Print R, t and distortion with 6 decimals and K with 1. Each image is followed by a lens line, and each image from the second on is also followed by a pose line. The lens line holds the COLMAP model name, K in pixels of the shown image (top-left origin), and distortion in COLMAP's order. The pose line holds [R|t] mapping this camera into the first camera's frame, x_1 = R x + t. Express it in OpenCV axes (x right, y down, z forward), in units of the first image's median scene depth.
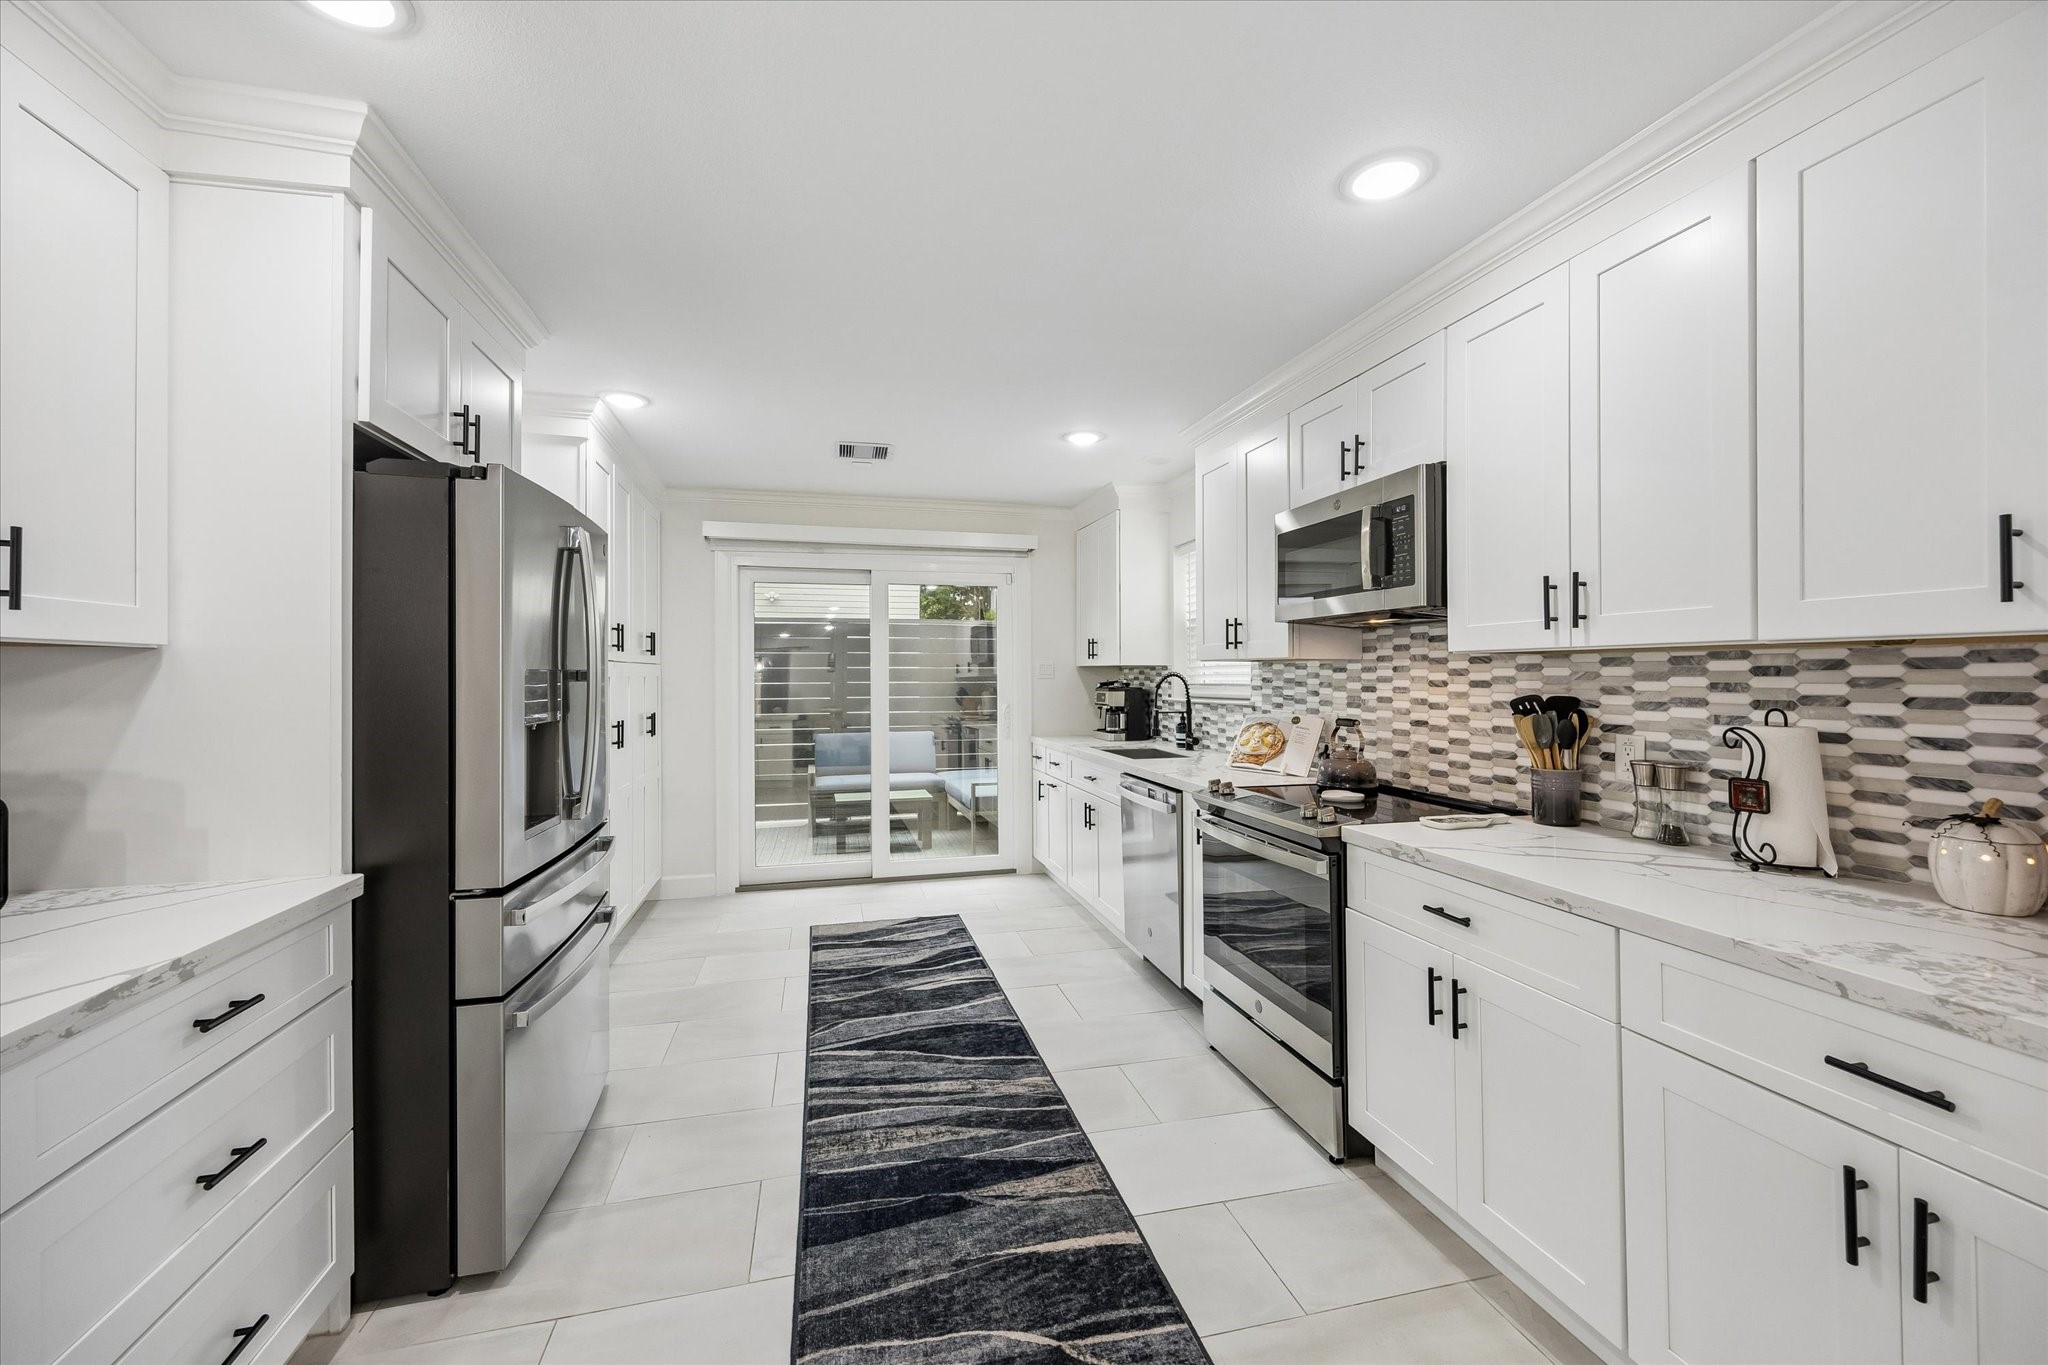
lens RADIAL K [[780.9, 0, 1024.7], [0, 780.9, 679.8], [0, 0, 1]] dist [0.000528, 0.000153]
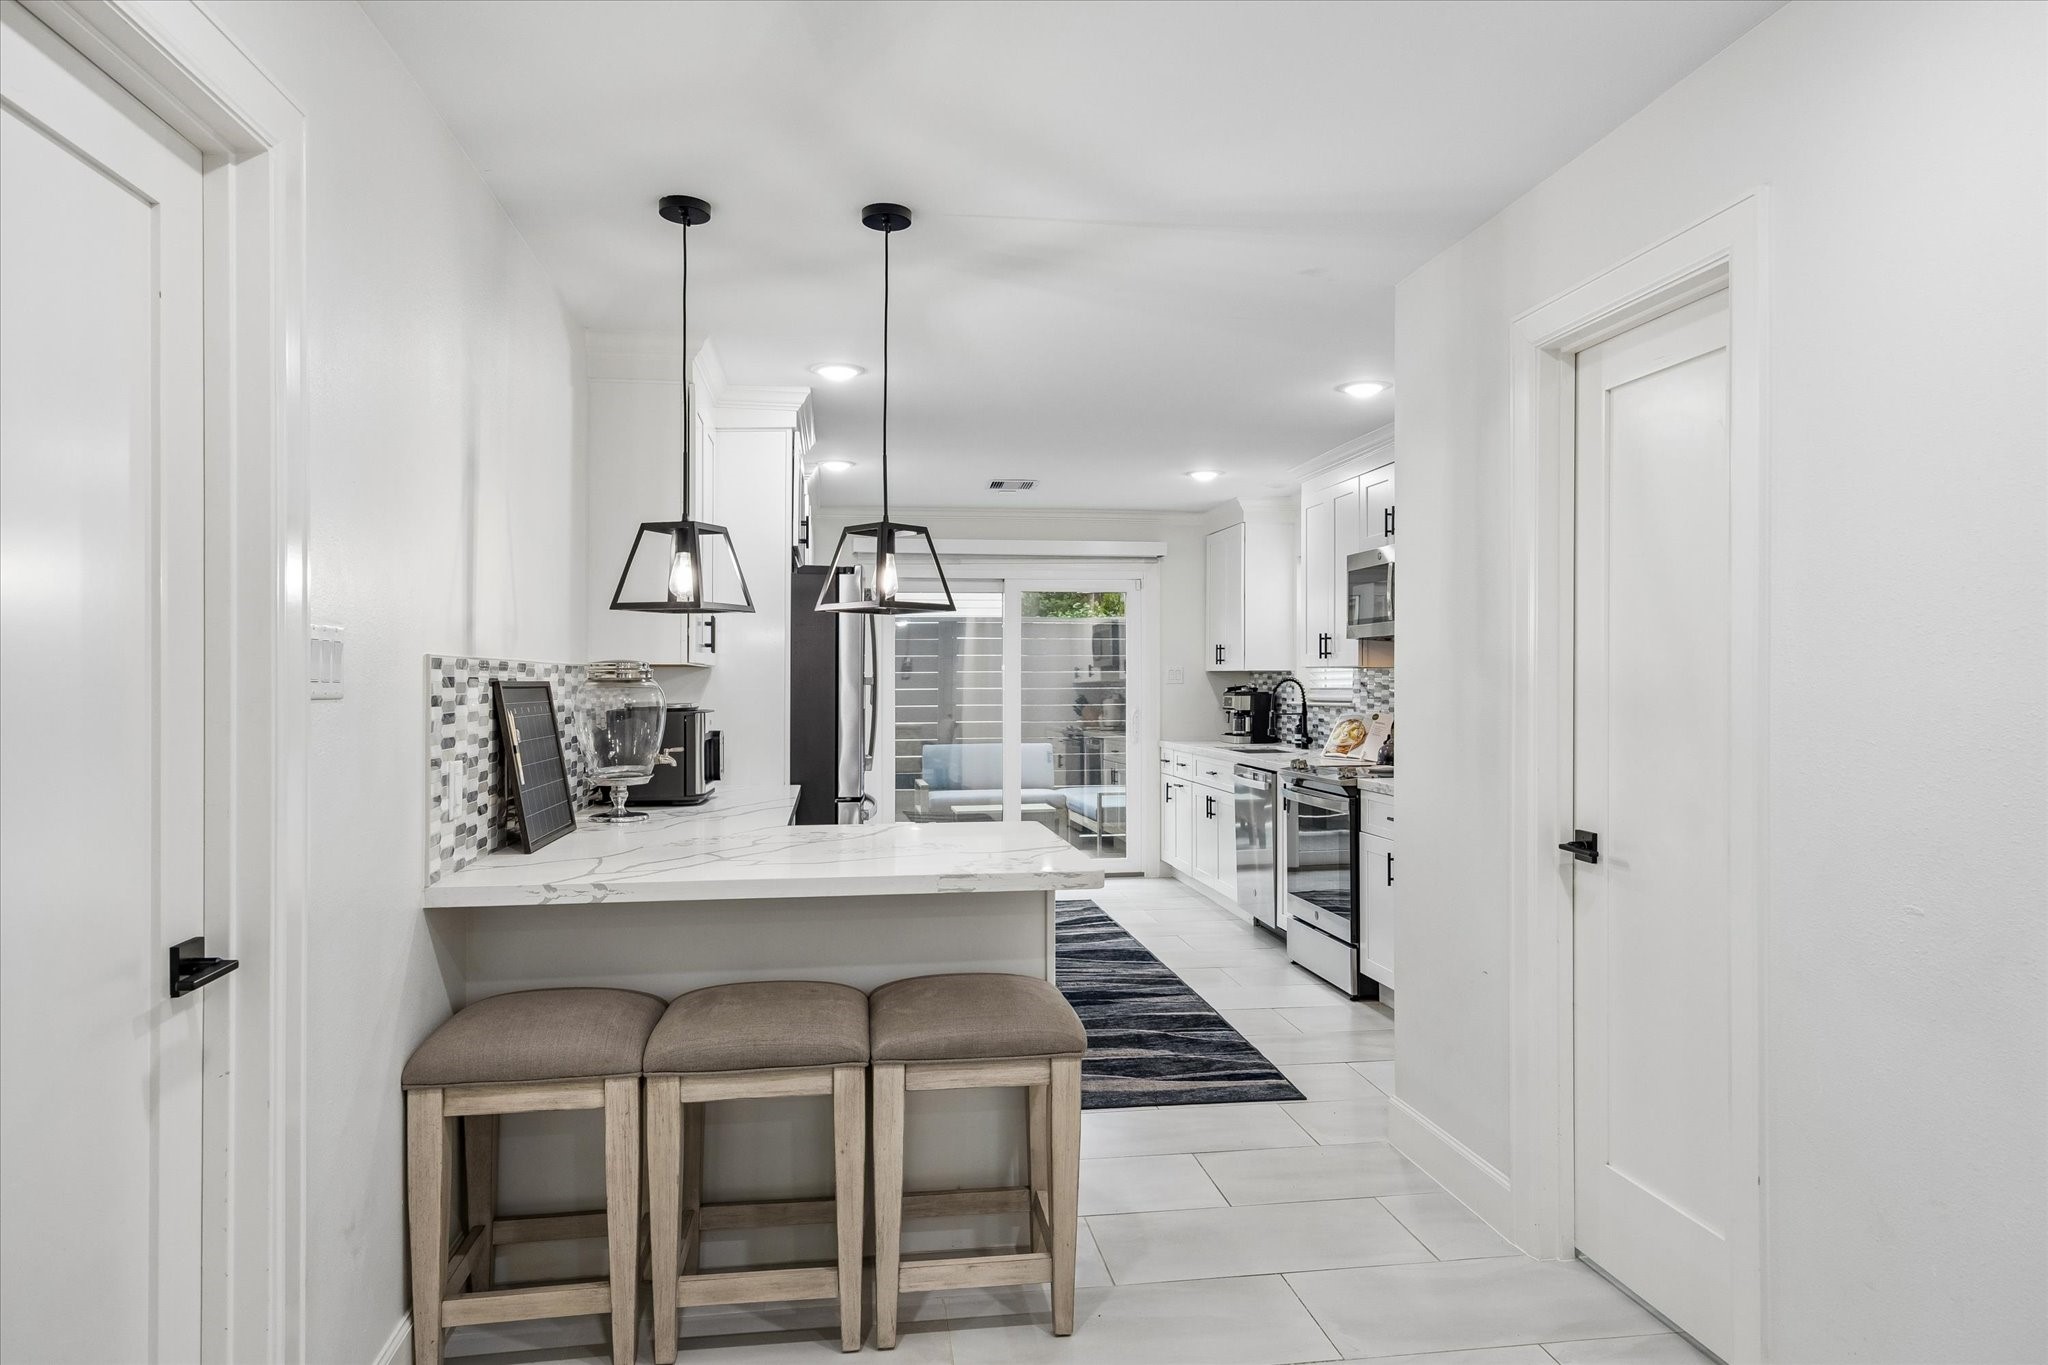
lens RADIAL K [[1252.4, 0, 1022.0], [0, 1252.4, 691.9], [0, 0, 1]] dist [-0.001809, -0.000352]
pose [[0.993880, 0.000529, -0.110466, 0.017989], [-0.000175, 0.999995, 0.003210, 0.007145], [0.110467, -0.003171, 0.993875, -1.086577]]
